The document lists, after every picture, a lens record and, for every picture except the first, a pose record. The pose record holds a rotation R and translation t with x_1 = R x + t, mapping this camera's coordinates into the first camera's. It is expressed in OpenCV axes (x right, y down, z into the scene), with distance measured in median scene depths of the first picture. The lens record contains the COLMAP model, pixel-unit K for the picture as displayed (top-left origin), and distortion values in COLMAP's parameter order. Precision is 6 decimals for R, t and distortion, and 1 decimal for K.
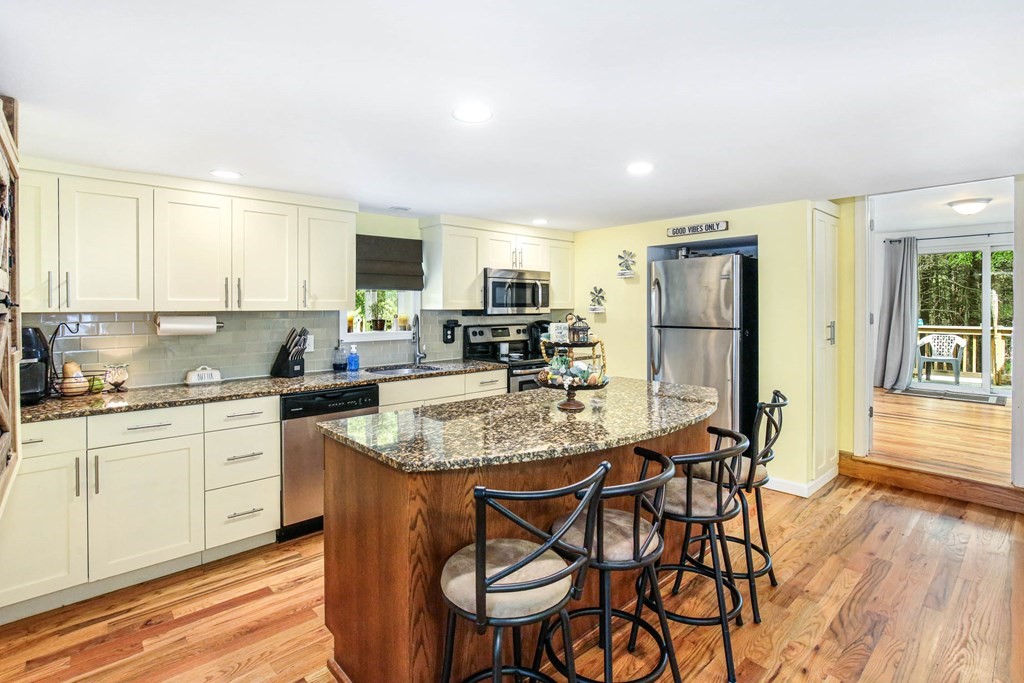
lens RADIAL K [[496.2, 0, 512.5], [0, 496.2, 311.8], [0, 0, 1]] dist [-0.013431, 0.000302]
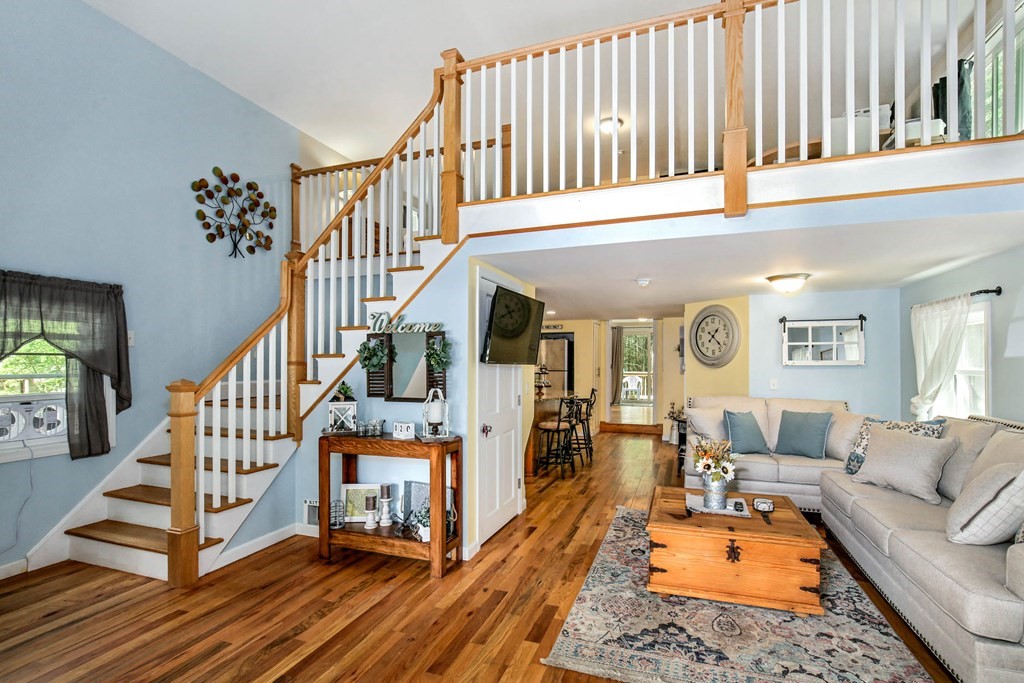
lens RADIAL K [[475.4, 0, 522.0], [0, 475.4, 367.2], [0, 0, 1]] dist [-0.017070, 0.000217]
pose [[0.880309, -0.003223, 0.474389, -0.751203], [0.003446, 0.999994, 0.000398, 0.015276], [-0.474388, 0.001285, 0.880315, -0.838198]]
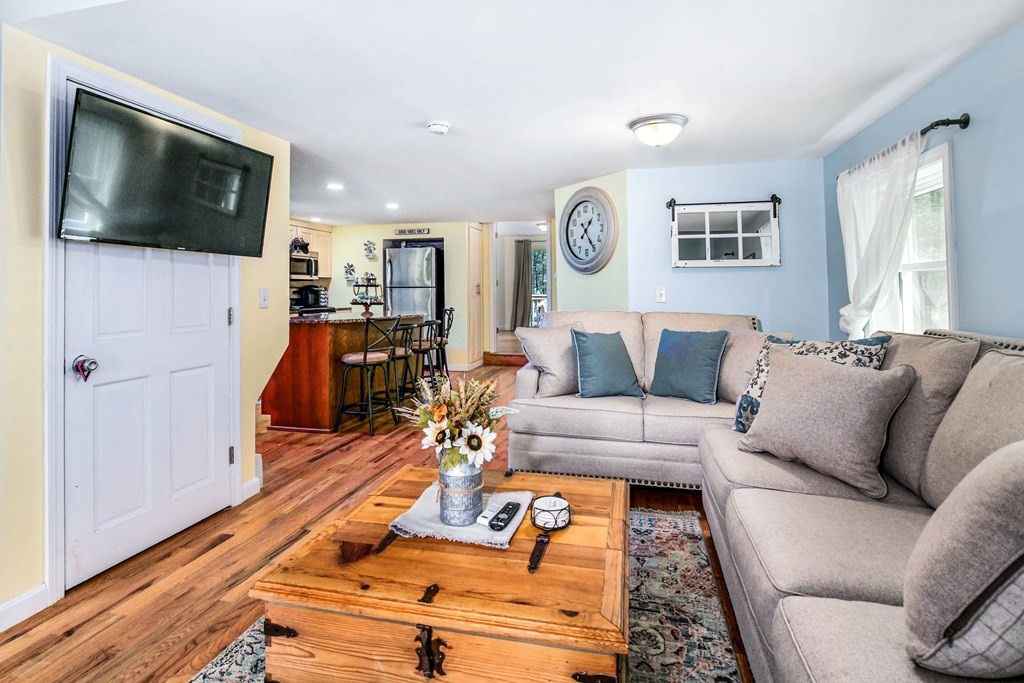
lens RADIAL K [[508.0, 0, 513.5], [0, 508.0, 280.6], [0, 0, 1]] dist [-0.014898, -0.000051]
pose [[0.827362, 0.009272, 0.561592, -0.340748], [0.008141, 0.999561, -0.028497, 0.061856], [-0.561610, 0.028150, 0.826923, -0.687158]]
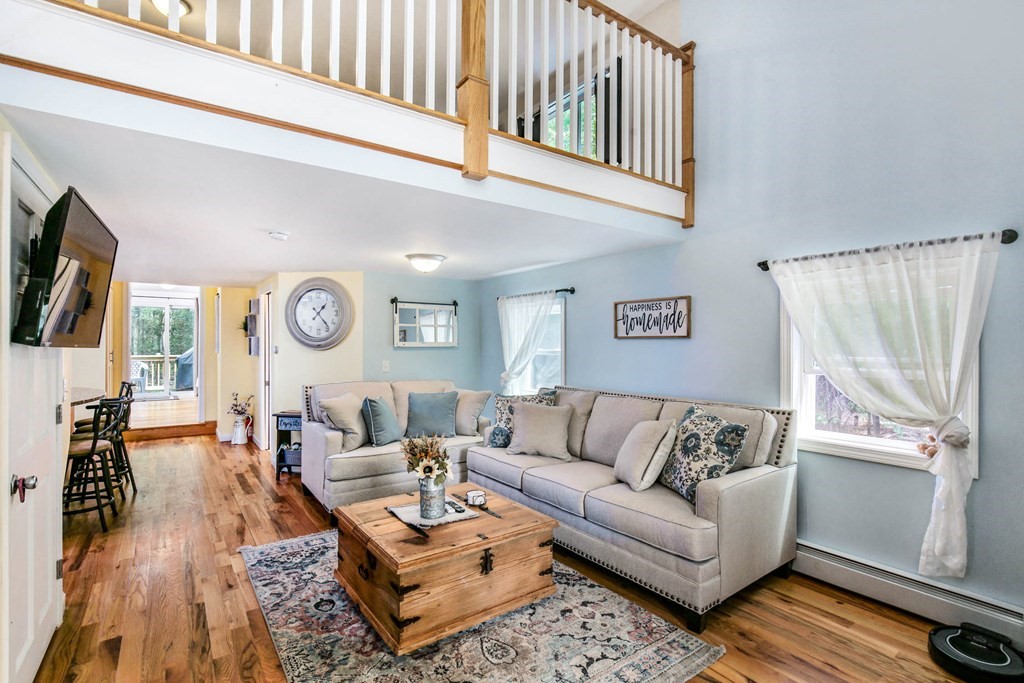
lens RADIAL K [[482.0, 0, 514.8], [0, 482.0, 346.3], [0, 0, 1]] dist [-0.013644, 0.000667]
pose [[0.116335, -0.004747, 0.993199, -0.756988], [0.007228, 0.999966, 0.003933, 0.009537], [-0.993184, 0.006722, 0.116365, -0.526659]]
